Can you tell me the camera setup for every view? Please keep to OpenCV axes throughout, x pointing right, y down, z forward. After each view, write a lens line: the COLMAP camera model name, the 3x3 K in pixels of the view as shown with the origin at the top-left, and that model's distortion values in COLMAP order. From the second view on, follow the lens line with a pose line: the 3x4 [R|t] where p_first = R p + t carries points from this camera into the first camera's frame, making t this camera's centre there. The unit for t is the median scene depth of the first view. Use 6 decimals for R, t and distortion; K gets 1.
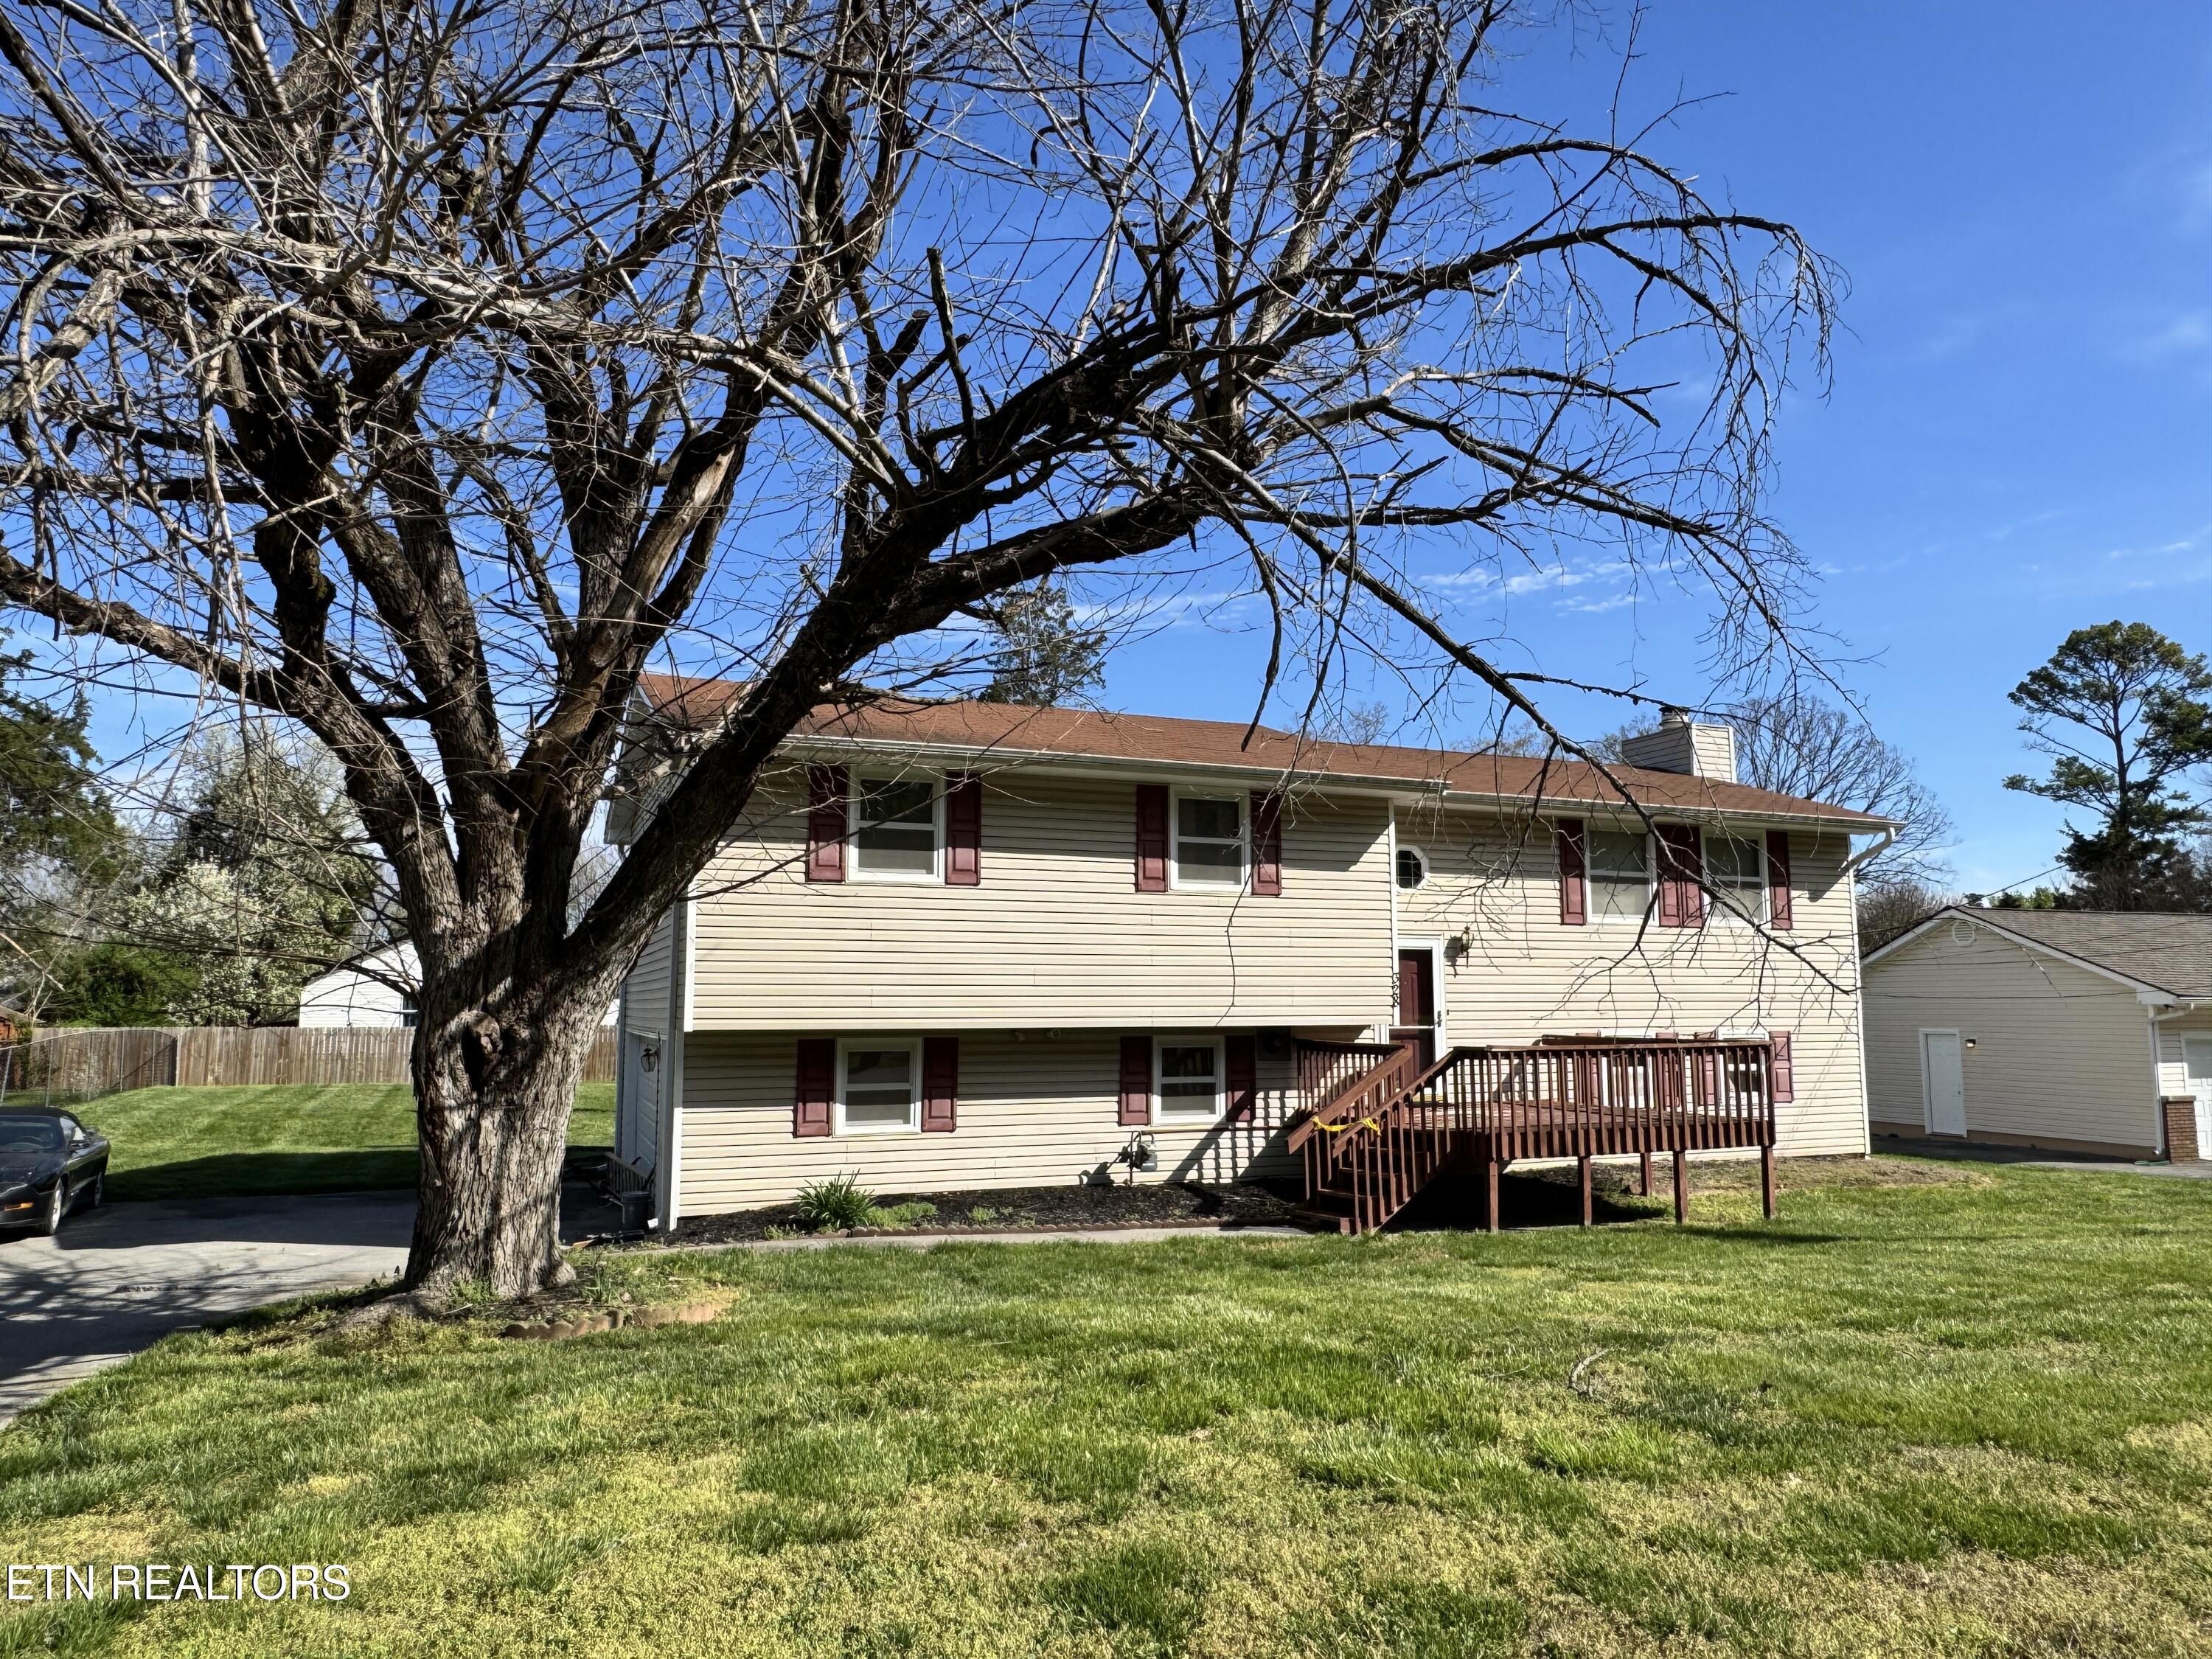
lens RADIAL K [[1343.6, 0, 1106.0], [0, 1343.6, 829.5], [0, 0, 1]] dist [0.003289, 0.000294]
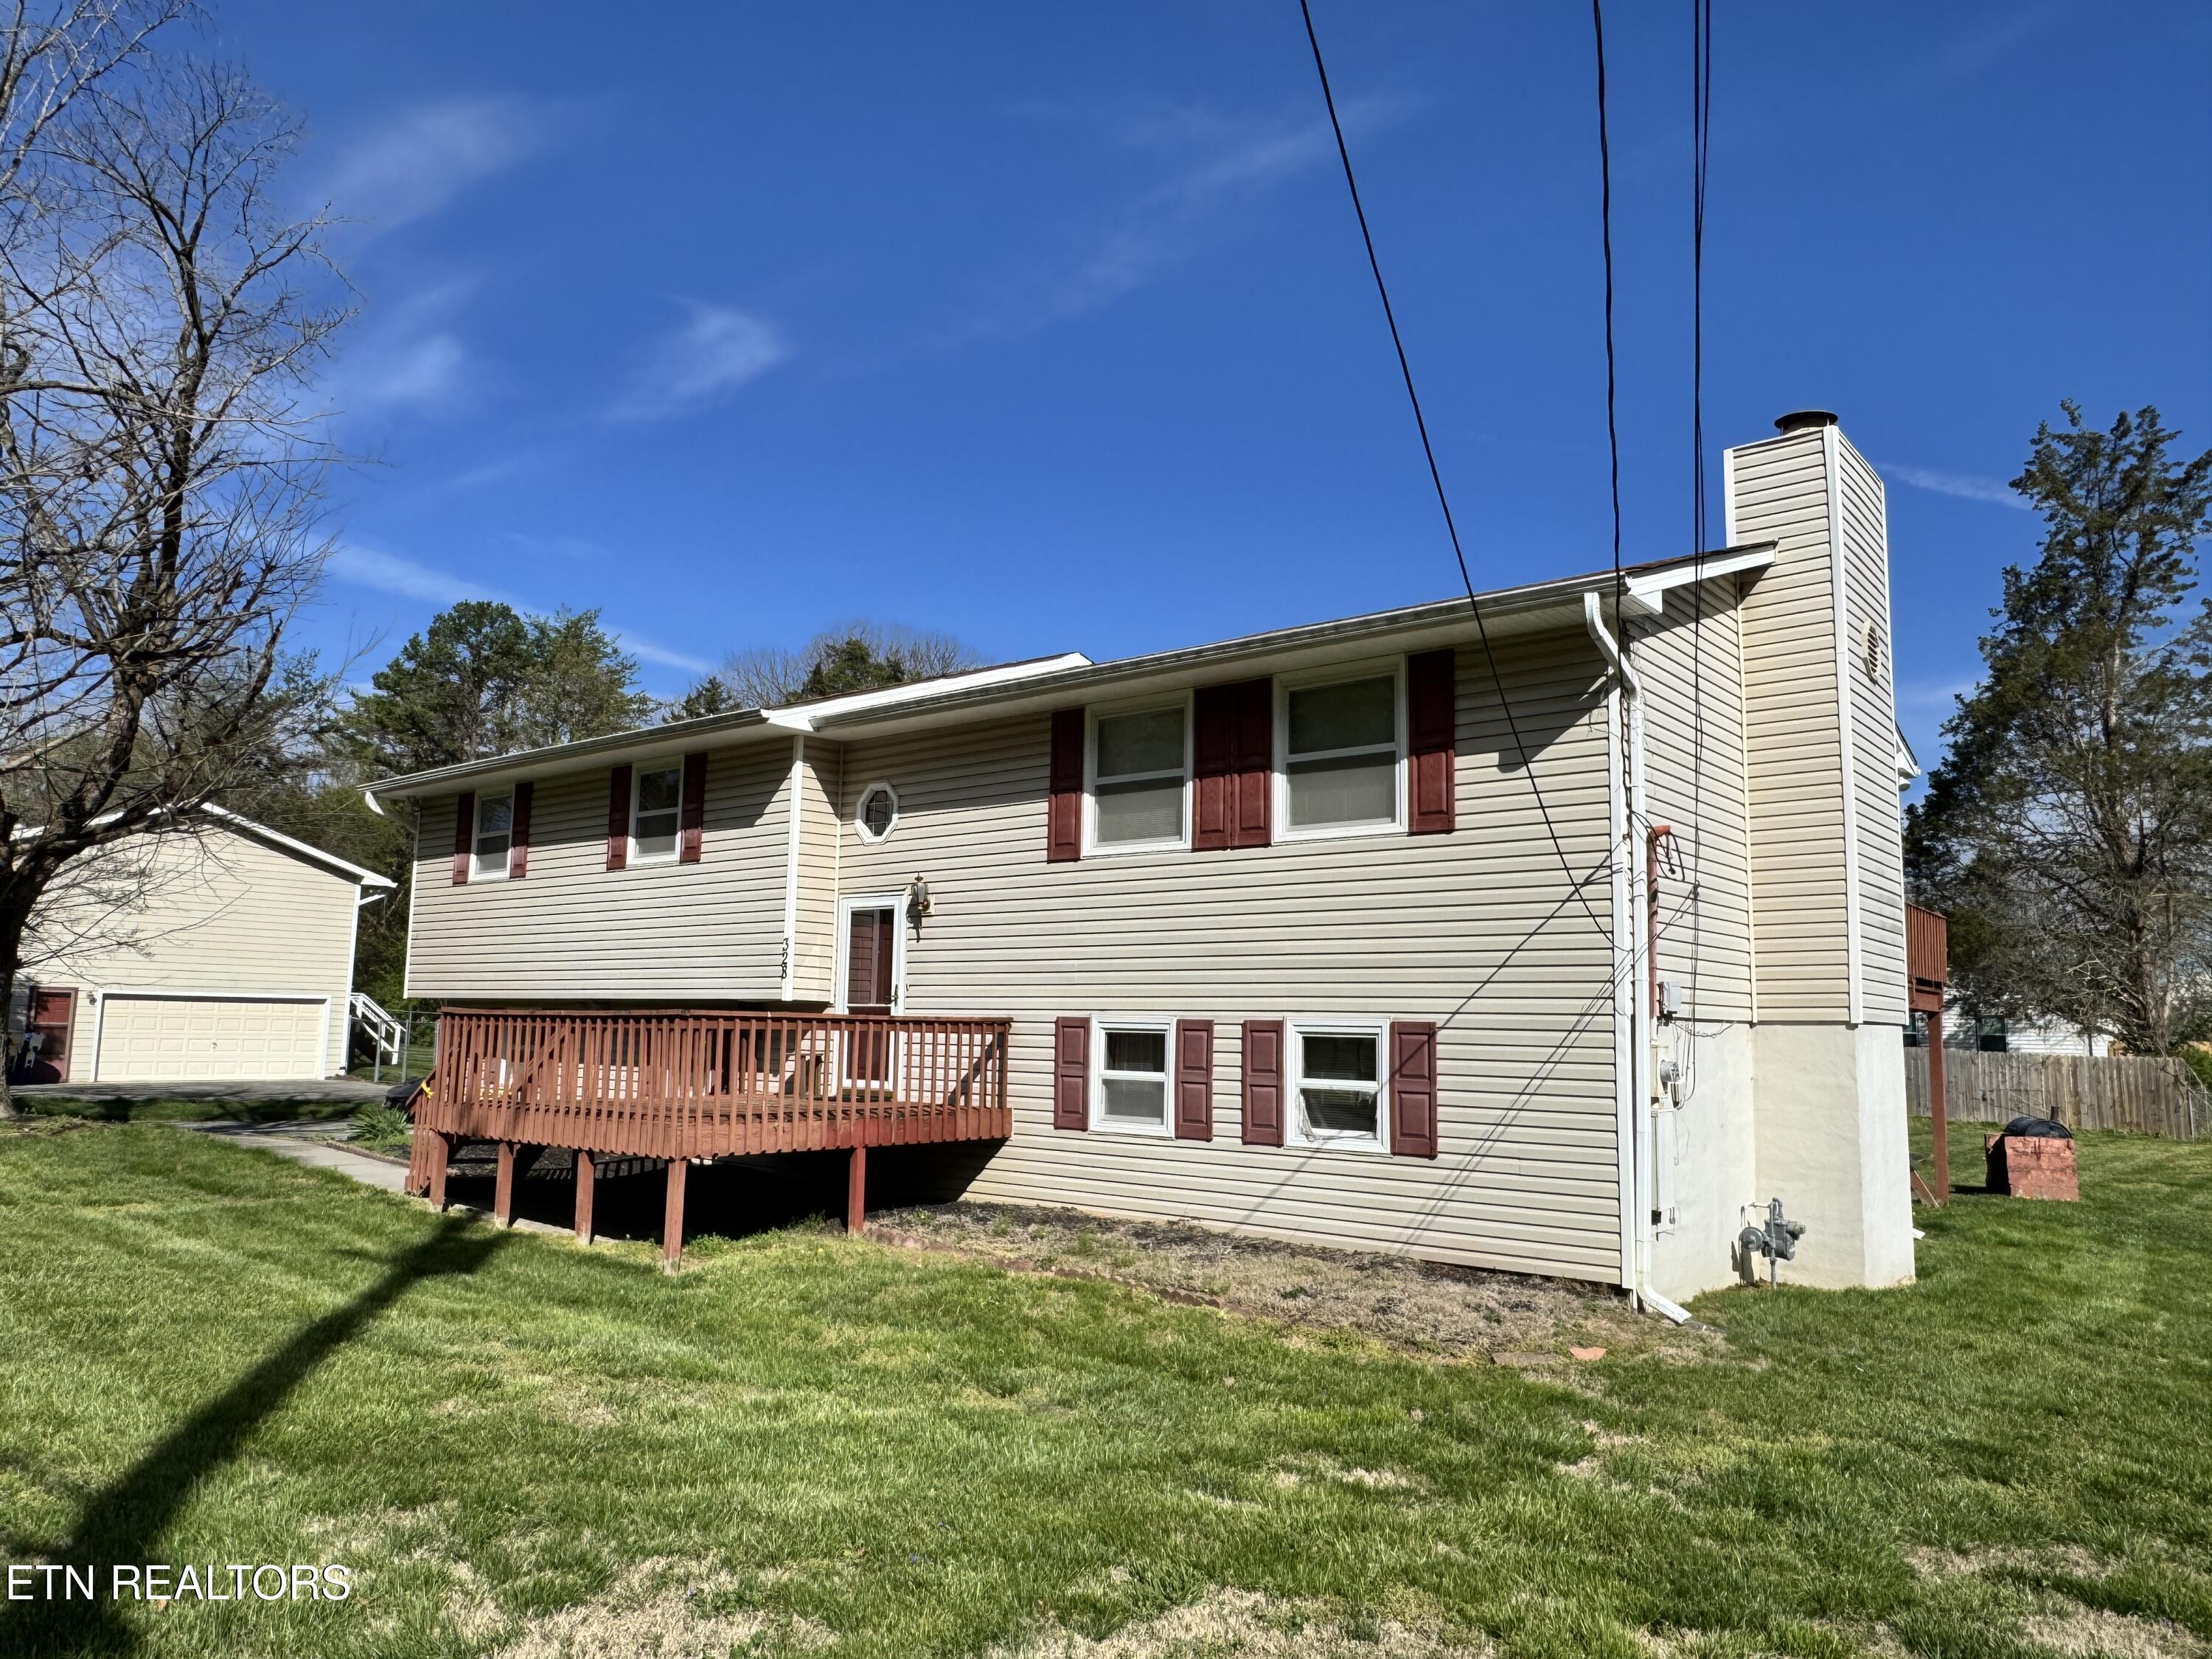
lens RADIAL K [[1509.8, 0, 1106.0], [0, 1509.8, 829.5], [0, 0, 1]] dist [0.044421, -0.092702]
pose [[0.478343, -0.099018, -0.872573, 1.232286], [0.100801, 0.993246, -0.057453, 0.120569], [0.872369, -0.060475, 0.485094, 0.762194]]
